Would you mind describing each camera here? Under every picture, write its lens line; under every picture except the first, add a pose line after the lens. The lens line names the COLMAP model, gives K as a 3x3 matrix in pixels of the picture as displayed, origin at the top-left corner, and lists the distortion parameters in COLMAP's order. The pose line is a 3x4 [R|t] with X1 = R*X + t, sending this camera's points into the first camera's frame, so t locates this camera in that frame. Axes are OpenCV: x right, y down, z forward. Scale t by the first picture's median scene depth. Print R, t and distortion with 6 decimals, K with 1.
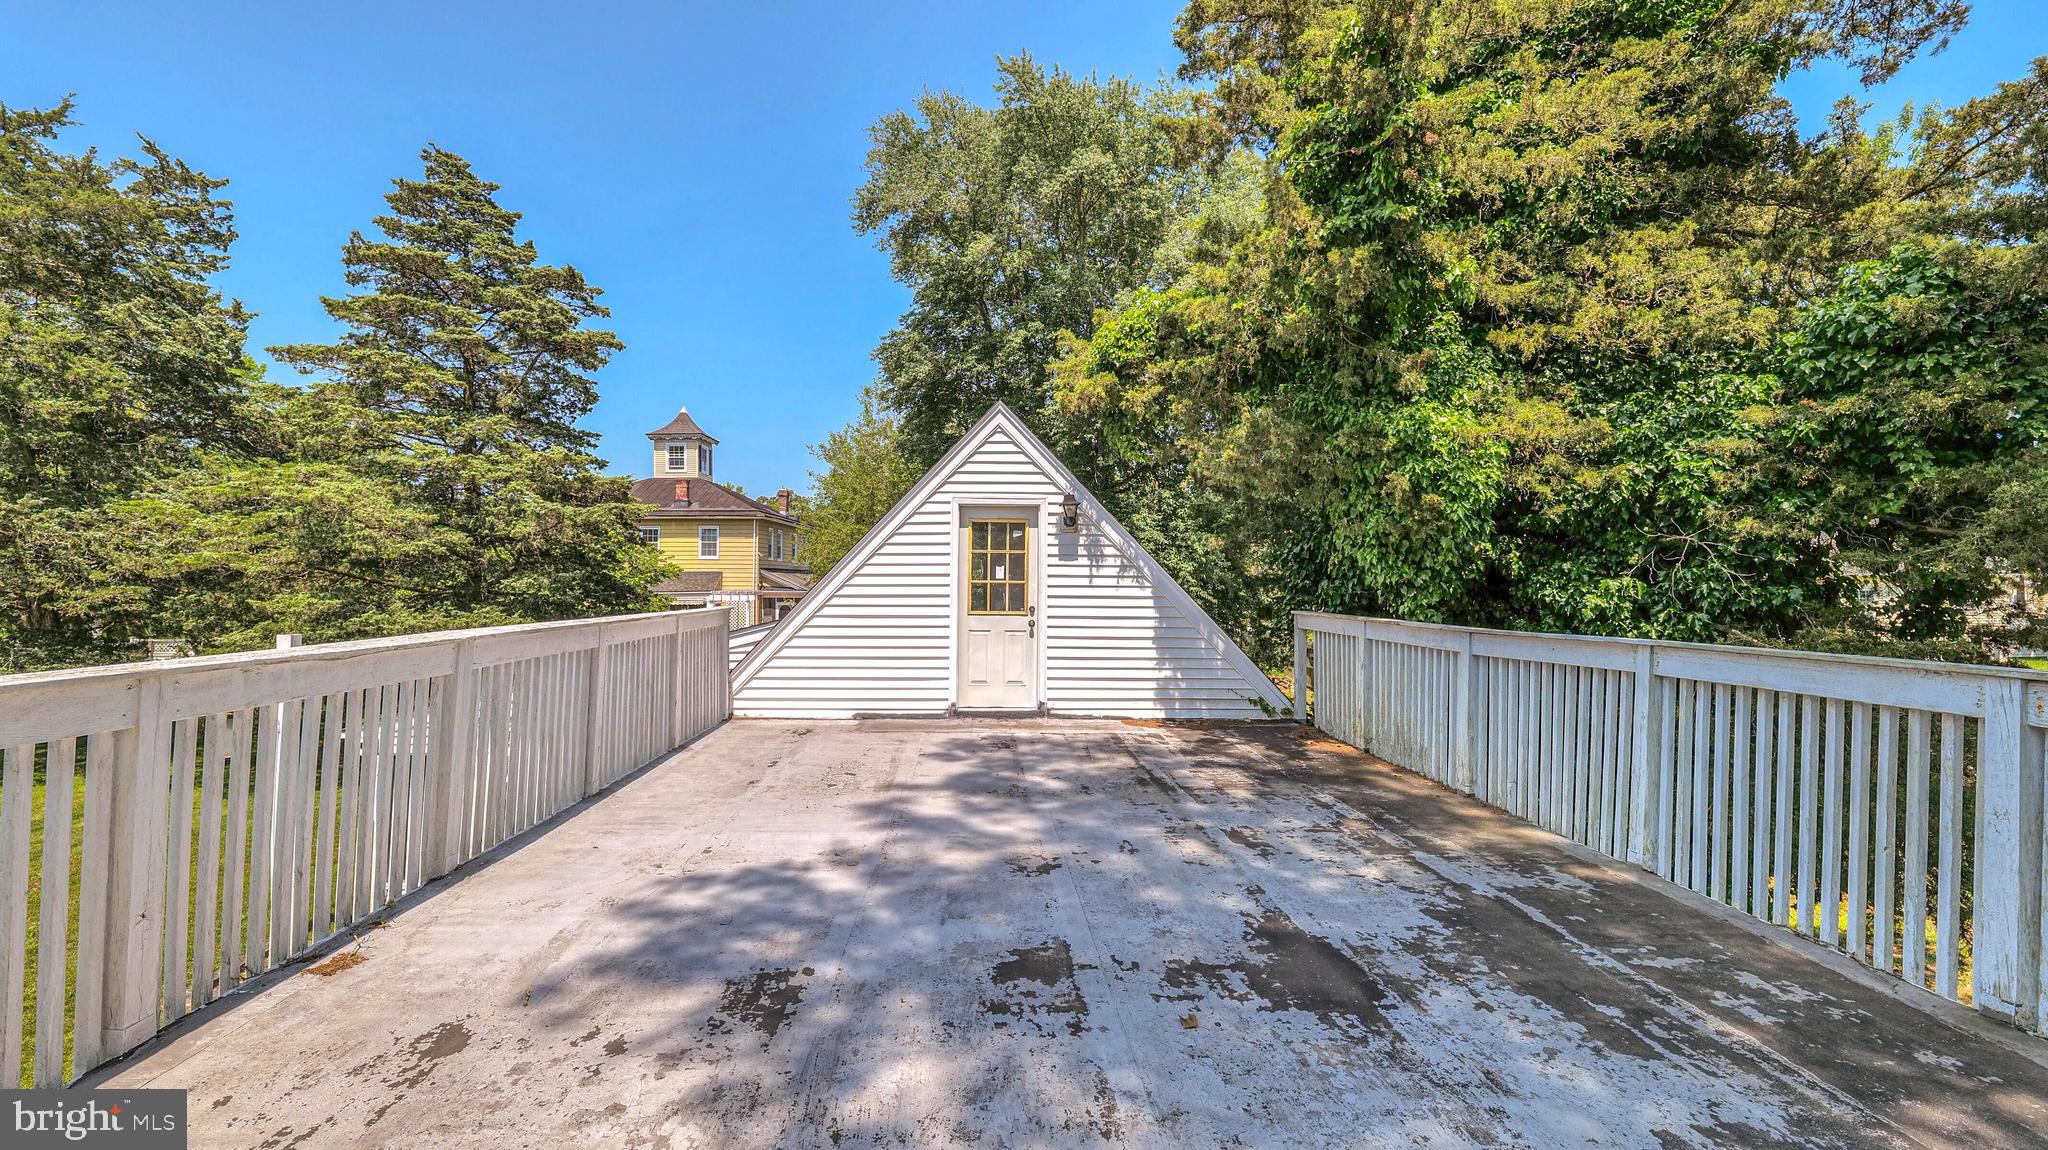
lens RADIAL K [[811.5, 0, 1018.9], [0, 811.5, 583.3], [0, 0, 1]] dist [-0.001090, 0.000055]
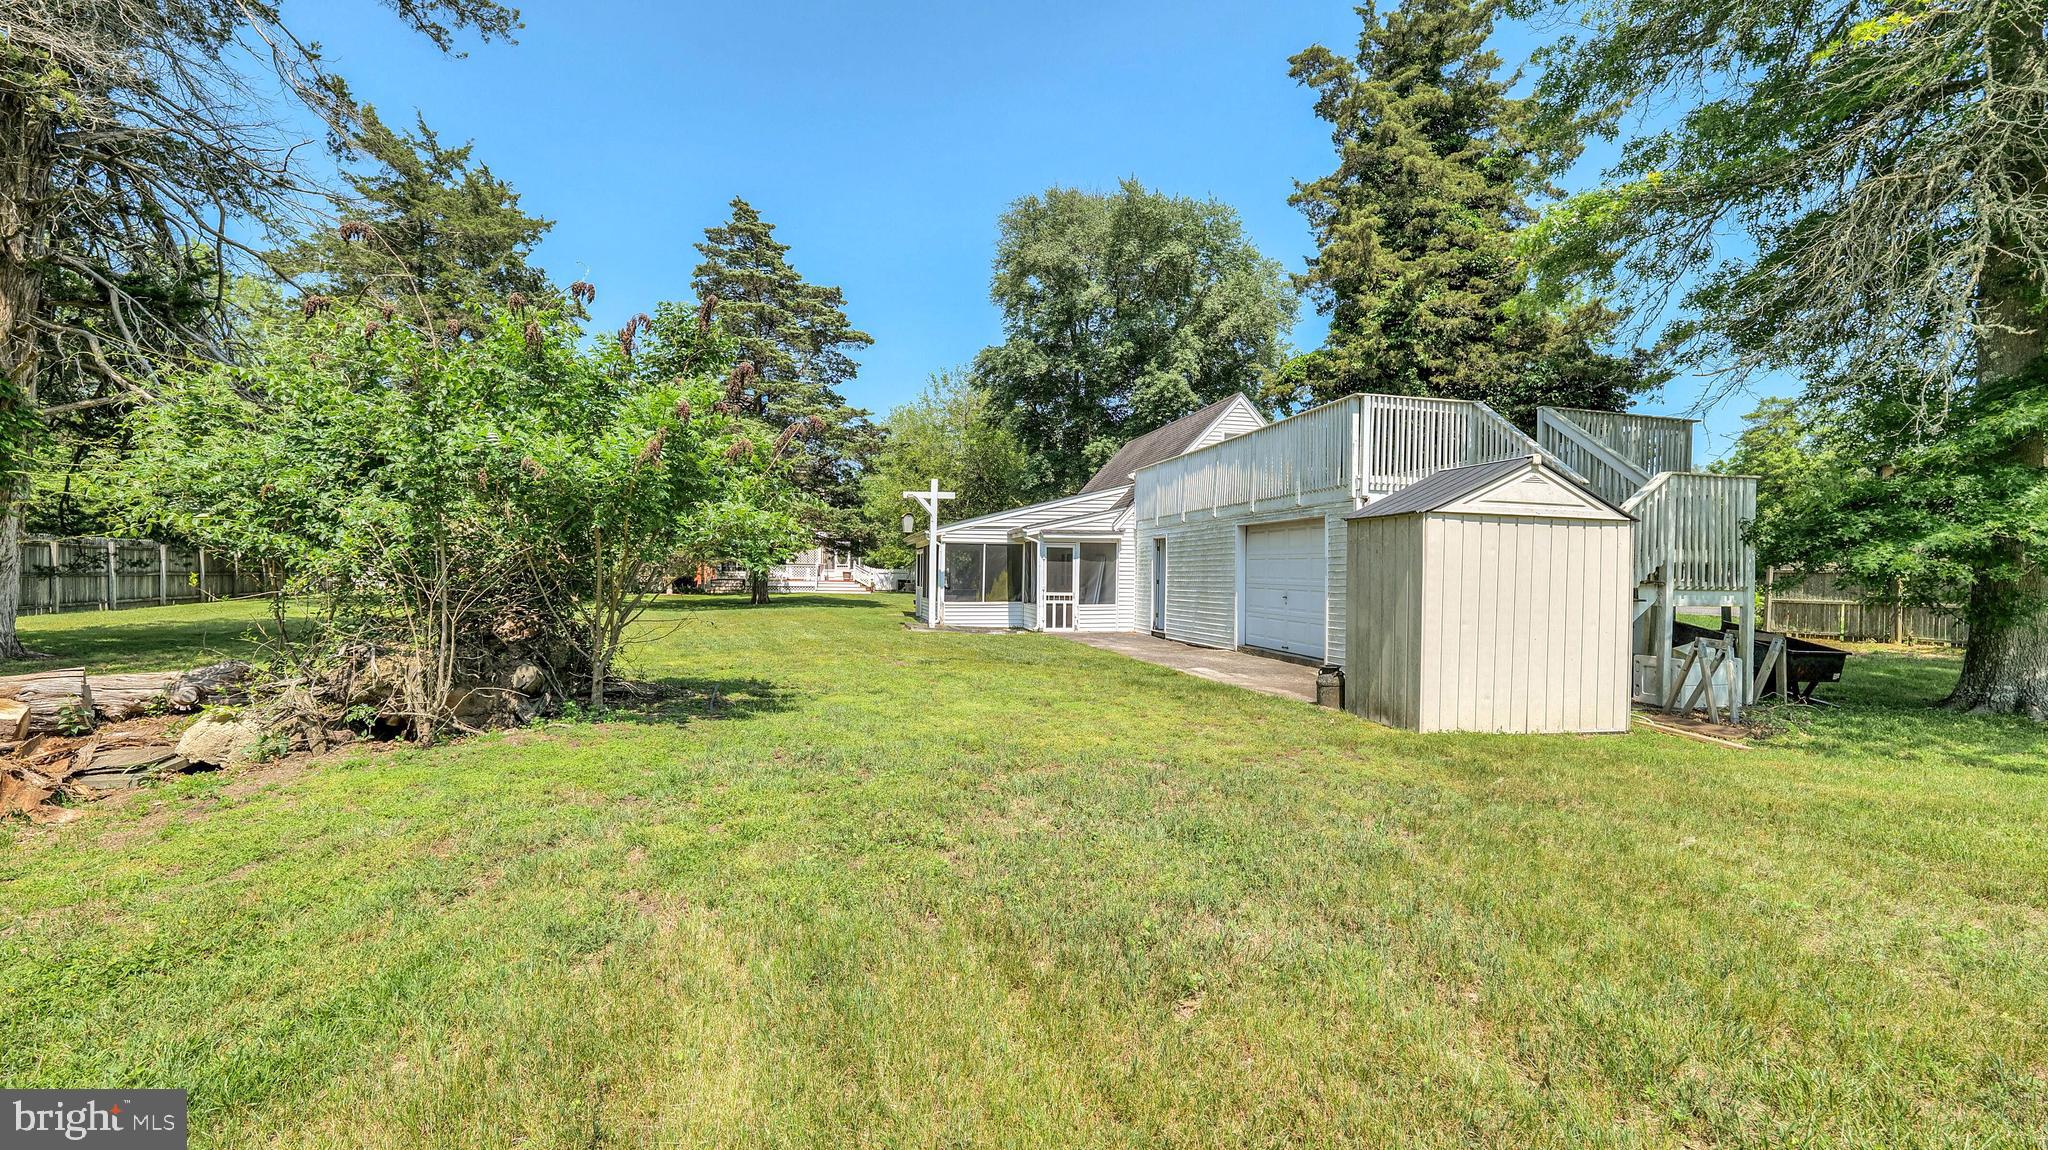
lens RADIAL K [[831.6, 0, 1013.9], [0, 831.6, 569.3], [0, 0, 1]] dist [-0.010459, 0.000305]
pose [[0.987651, 0.019222, 0.155488, -1.146477], [-0.017430, 0.999765, -0.012876, 0.376632], [-0.155699, 0.010007, 0.987754, -1.446384]]
